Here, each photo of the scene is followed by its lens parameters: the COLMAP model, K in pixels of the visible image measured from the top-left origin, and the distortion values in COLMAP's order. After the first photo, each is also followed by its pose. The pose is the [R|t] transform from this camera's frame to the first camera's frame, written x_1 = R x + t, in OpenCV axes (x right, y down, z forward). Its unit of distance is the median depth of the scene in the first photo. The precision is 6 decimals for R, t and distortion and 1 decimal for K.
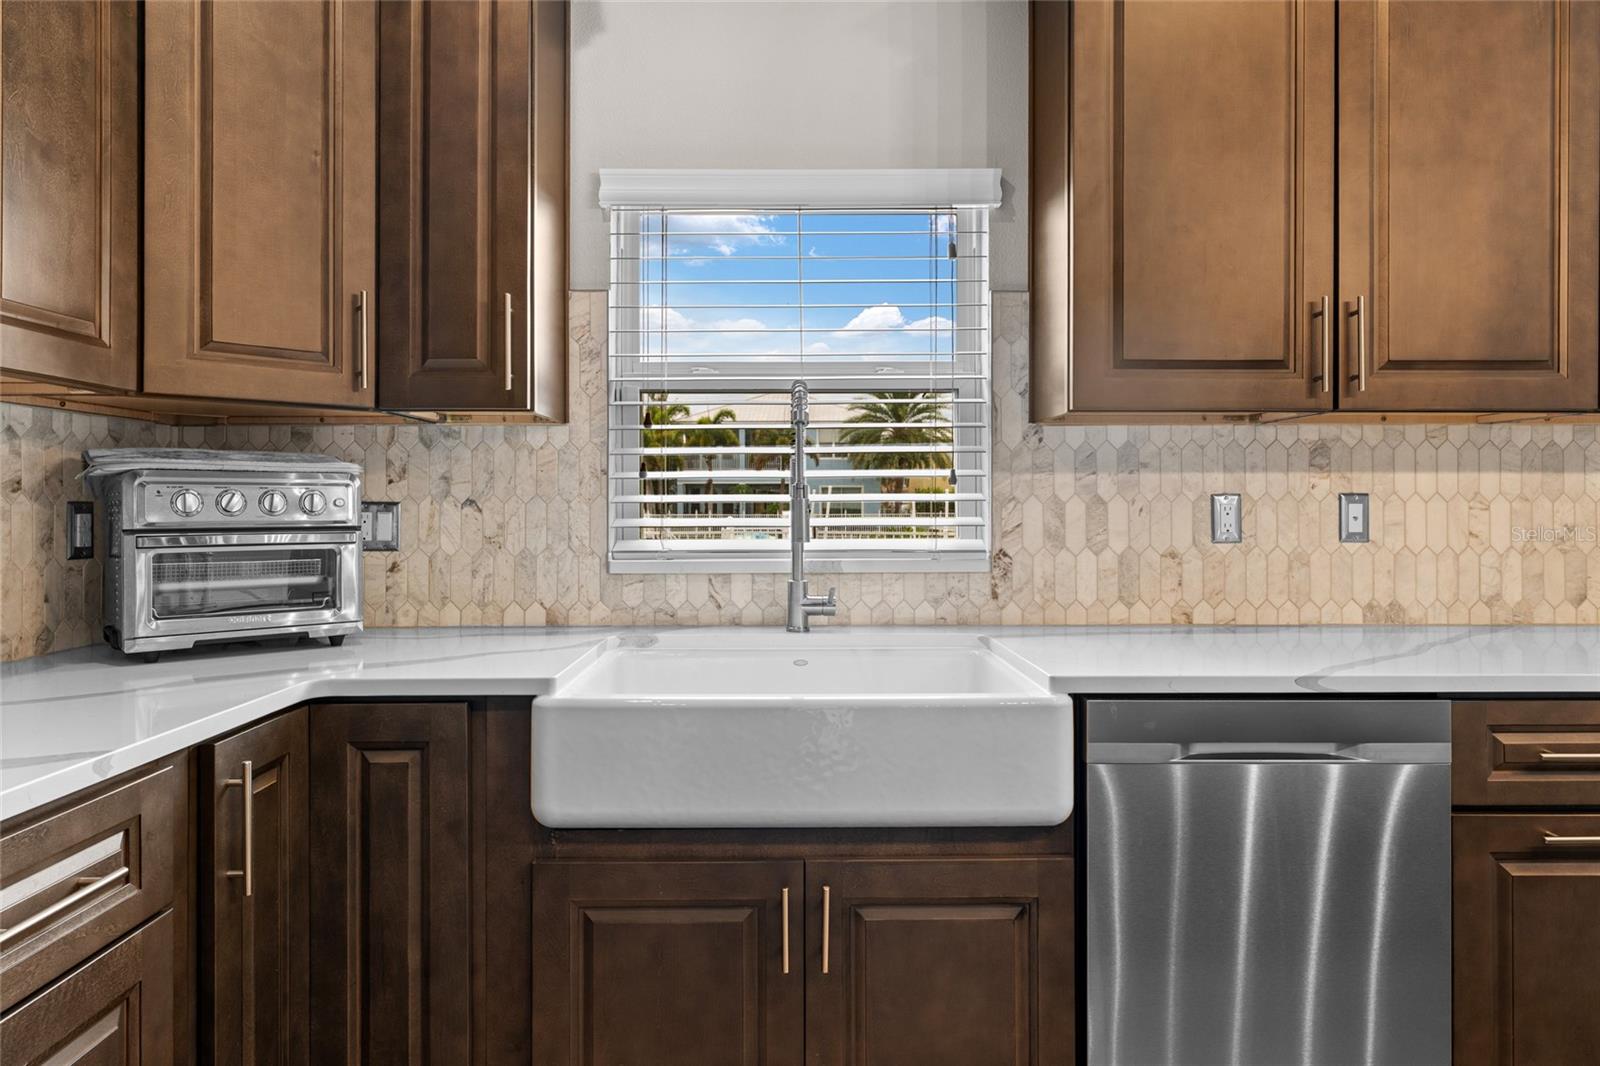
lens RADIAL K [[944.7, 0, 795.1], [0, 944.7, 497.2], [0, 0, 1]] dist [0.002958, -0.000410]
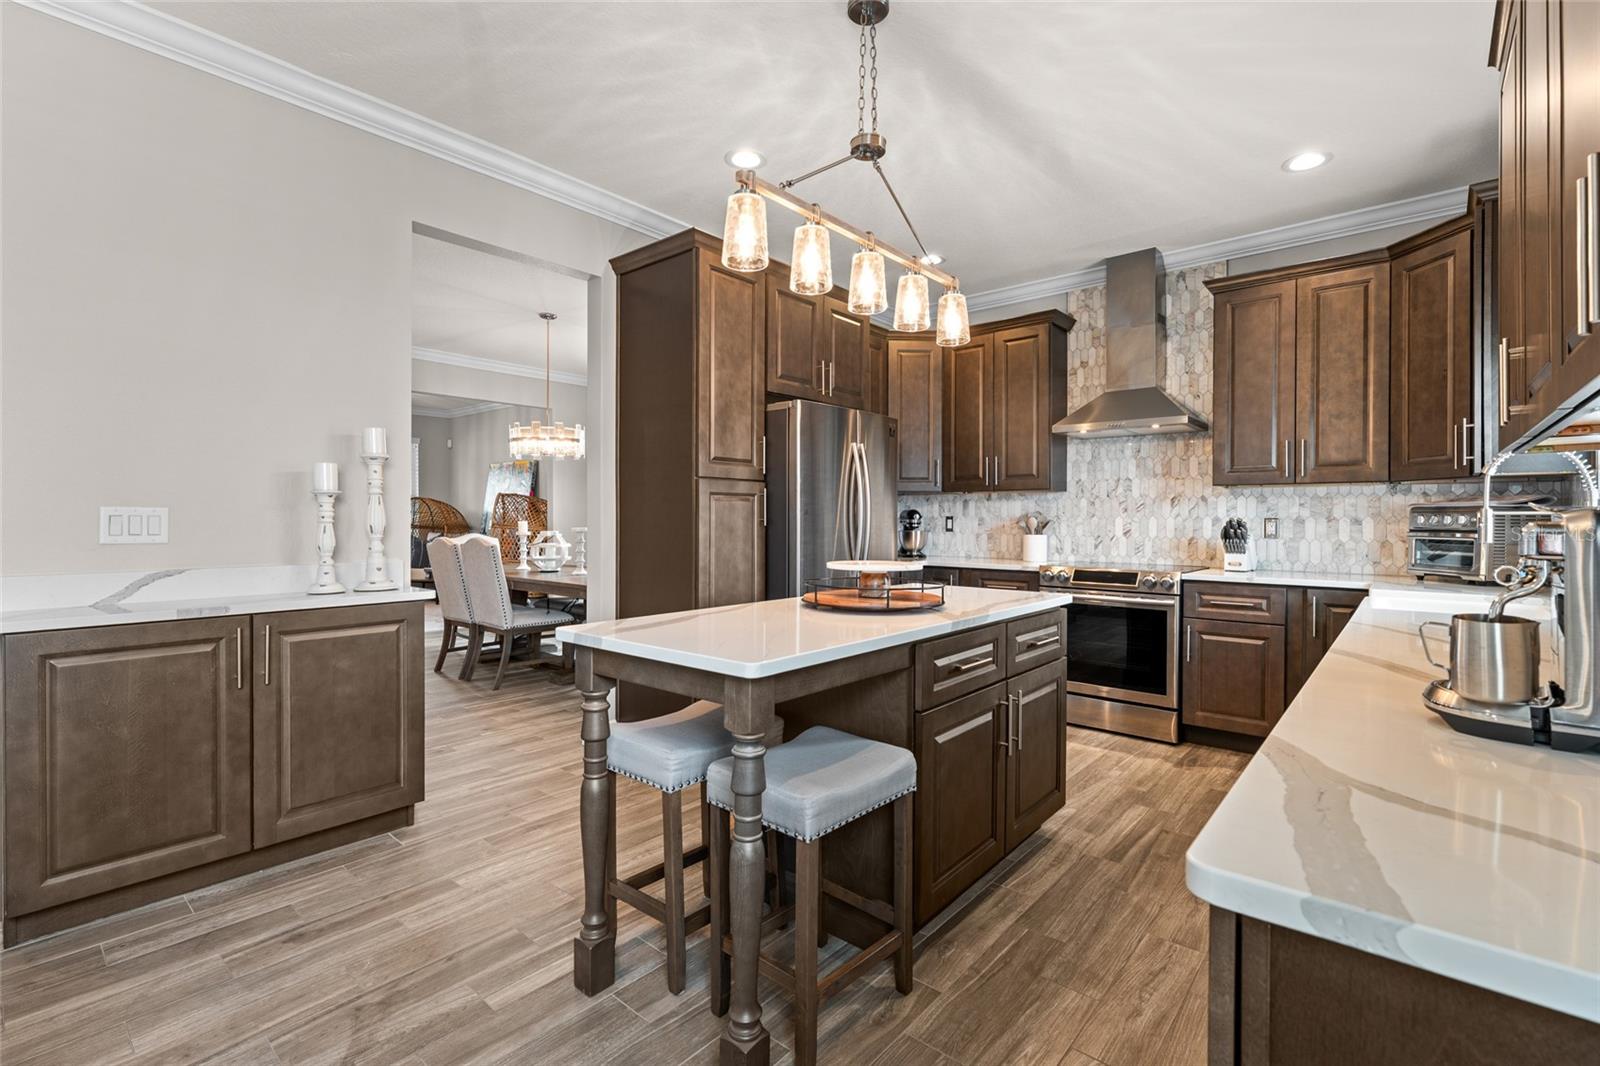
lens RADIAL K [[716.9, 0, 796.8], [0, 716.9, 524.0], [0, 0, 1]] dist [-0.000061, -0.000489]
pose [[-0.659670, 0.004710, -0.751541, 1.536739], [0.003680, 0.999989, 0.003038, 0.004061], [0.751547, -0.000762, -0.659679, 0.784988]]
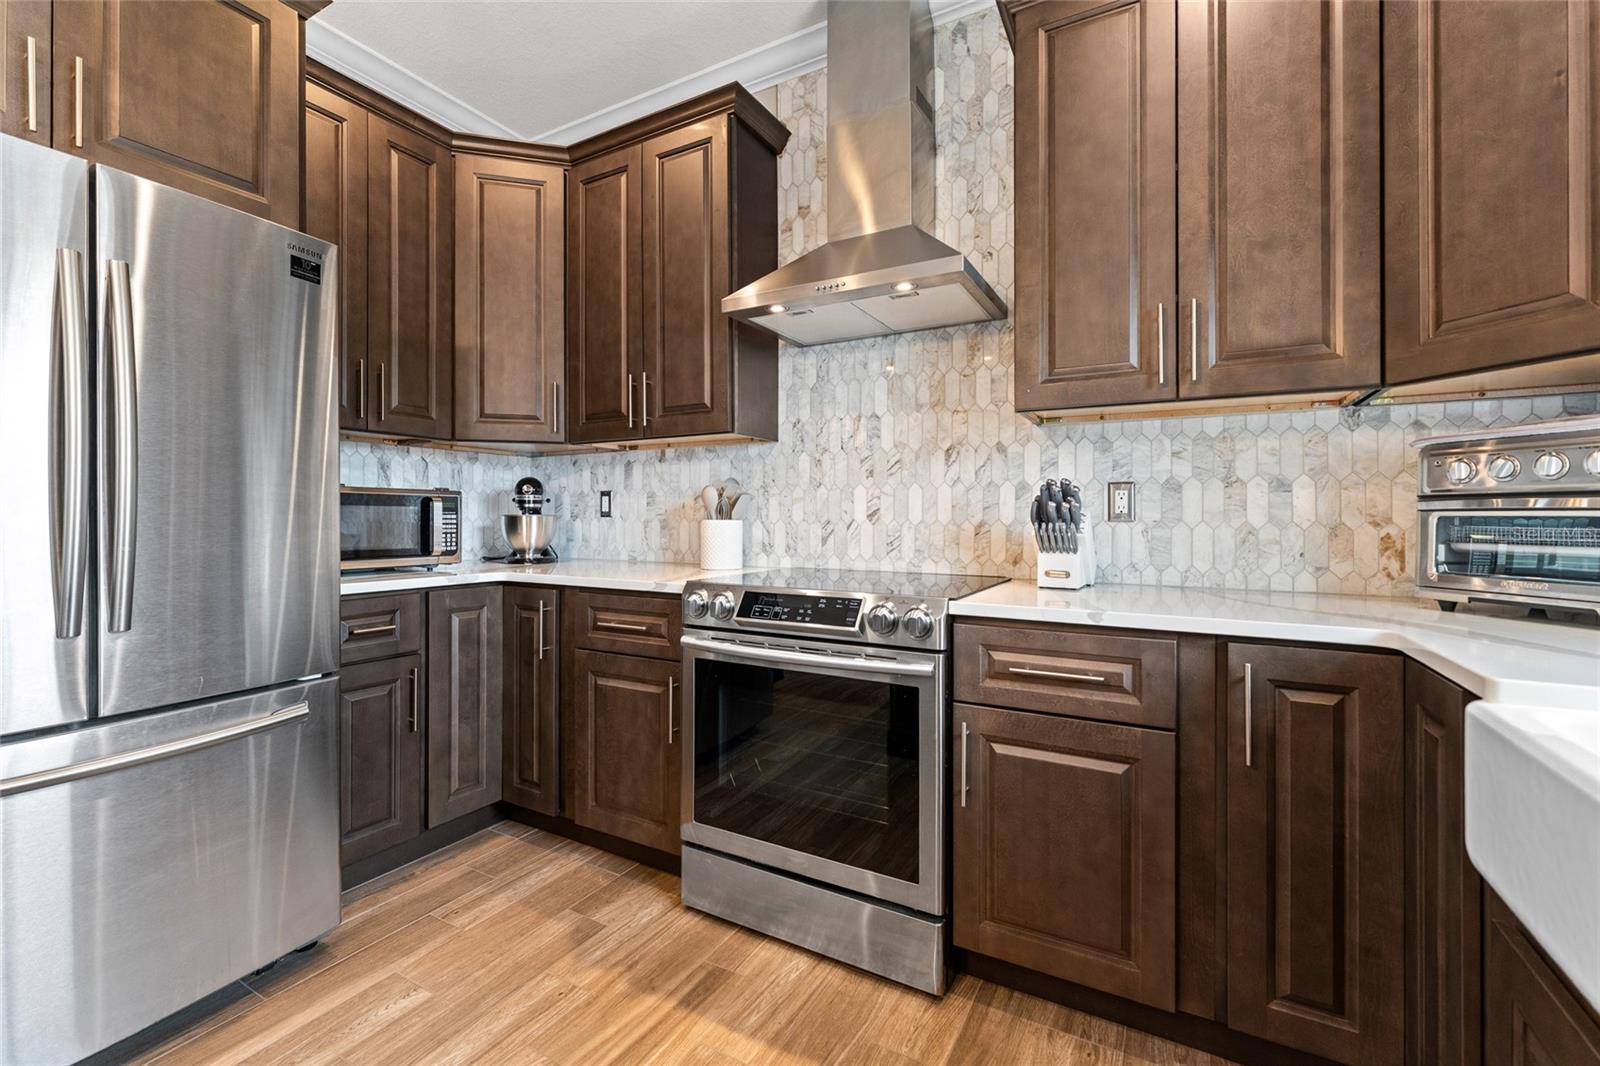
lens RADIAL K [[676.4, 0, 798.0], [0, 676.4, 515.2], [0, 0, 1]] dist [-0.000782, -0.000245]
pose [[-0.495298, 0.000627, -0.868723, 0.332672], [0.007270, 0.999968, -0.003424, 0.042661], [0.868693, -0.008011, -0.495286, 0.558560]]
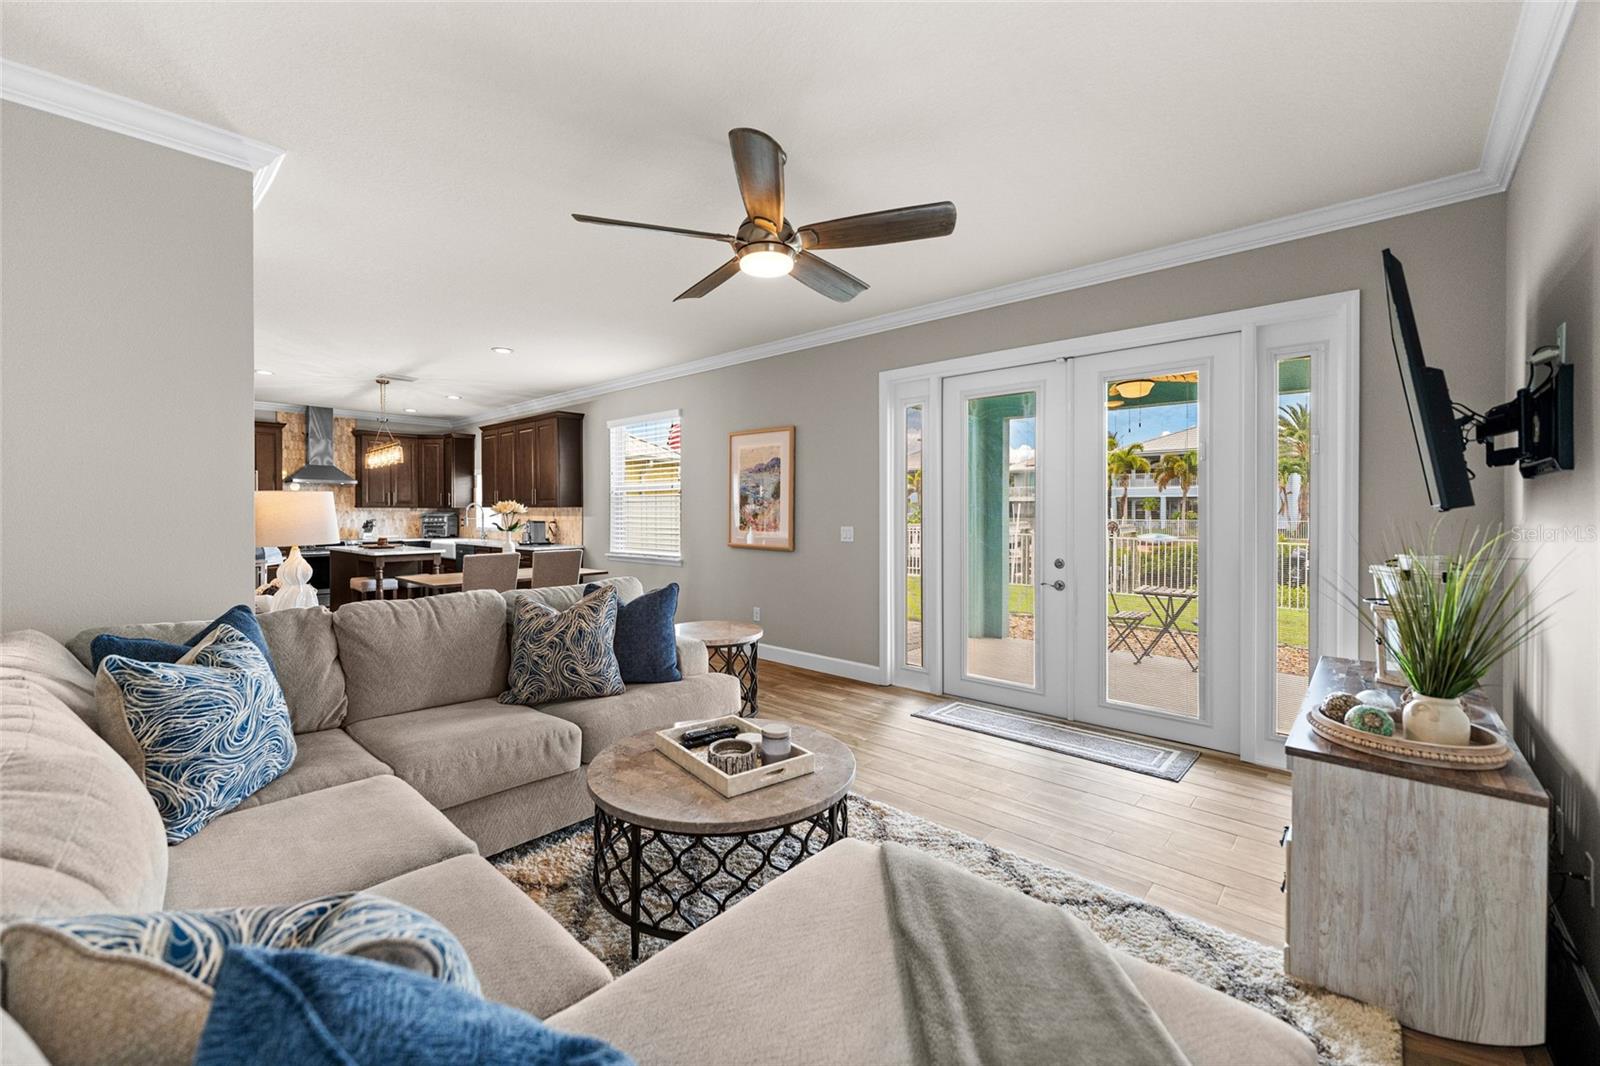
lens RADIAL K [[647.5, 0, 794.5], [0, 647.5, 511.0], [0, 0, 1]] dist [-0.000902, -0.000120]
pose [[0.736876, 0.001662, -0.676026, 4.508446], [0.005062, 0.999955, 0.007977, -0.078997], [0.676009, -0.009300, 0.736835, -0.836857]]
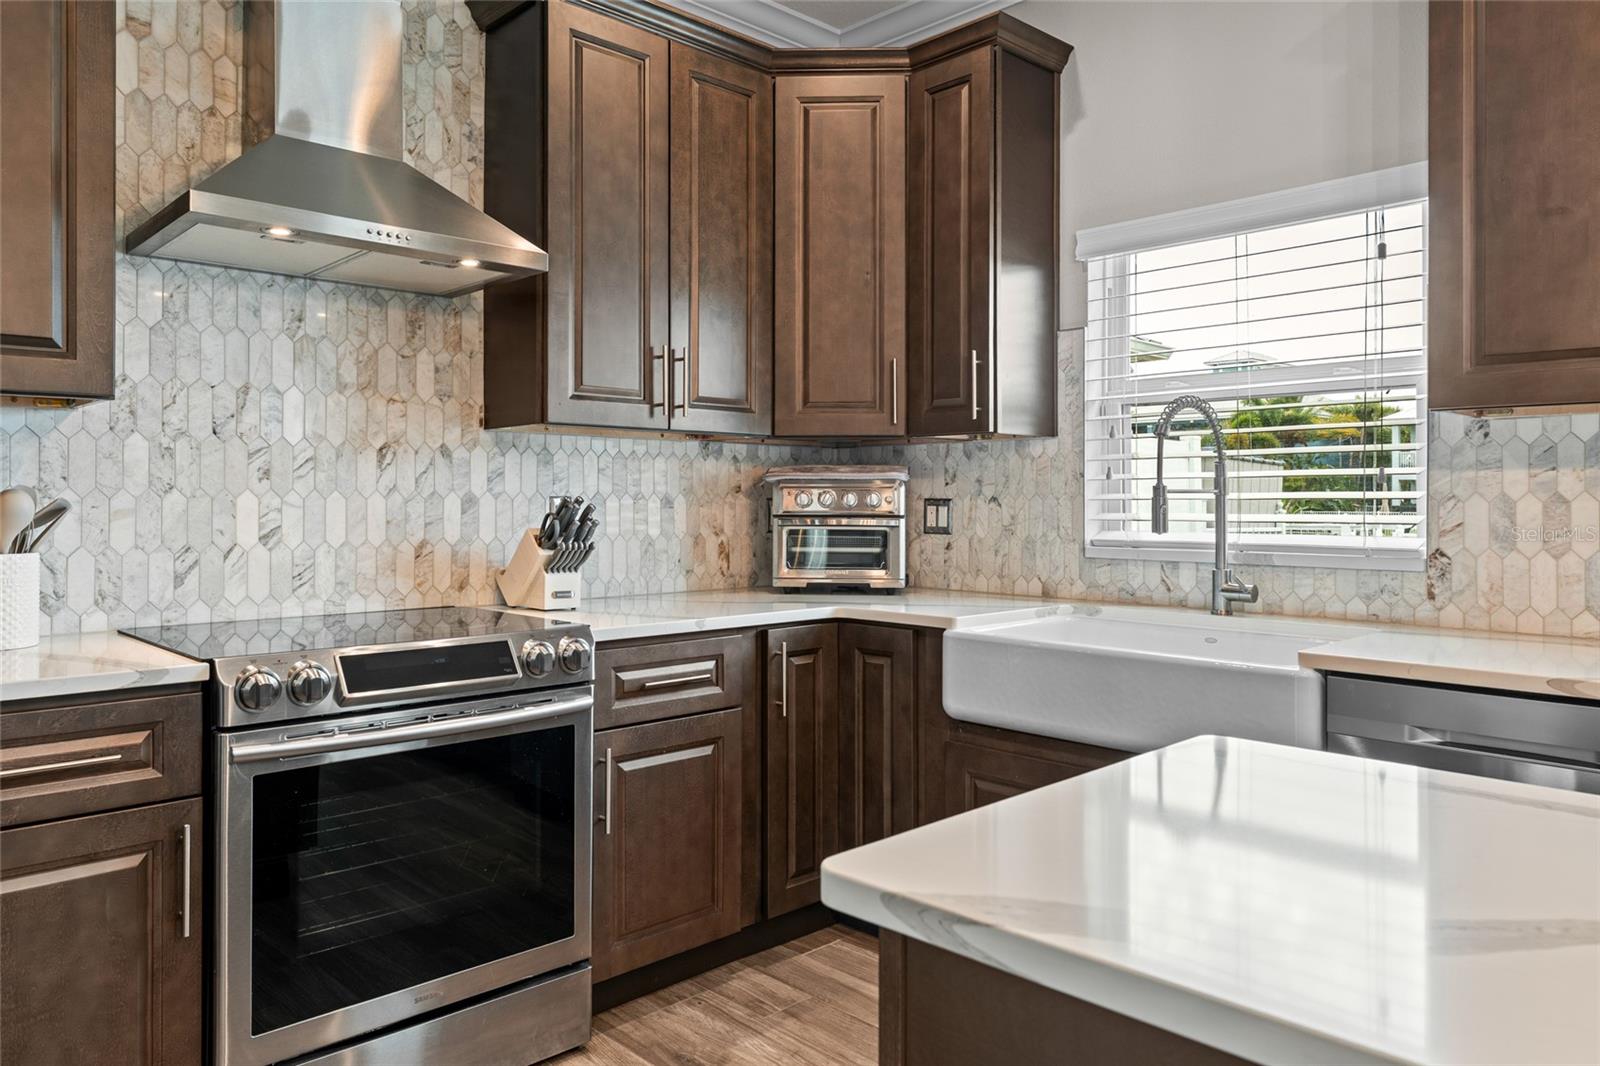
lens RADIAL K [[1099.5, 0, 802.0], [0, 1099.5, 494.4], [0, 0, 1]] dist [0.000776, 0.000079]
pose [[0.688072, -0.000470, -0.725642, 0.588207], [0.002743, 0.999994, 0.001953, -0.005054], [0.725637, -0.003334, 0.688069, -0.256004]]
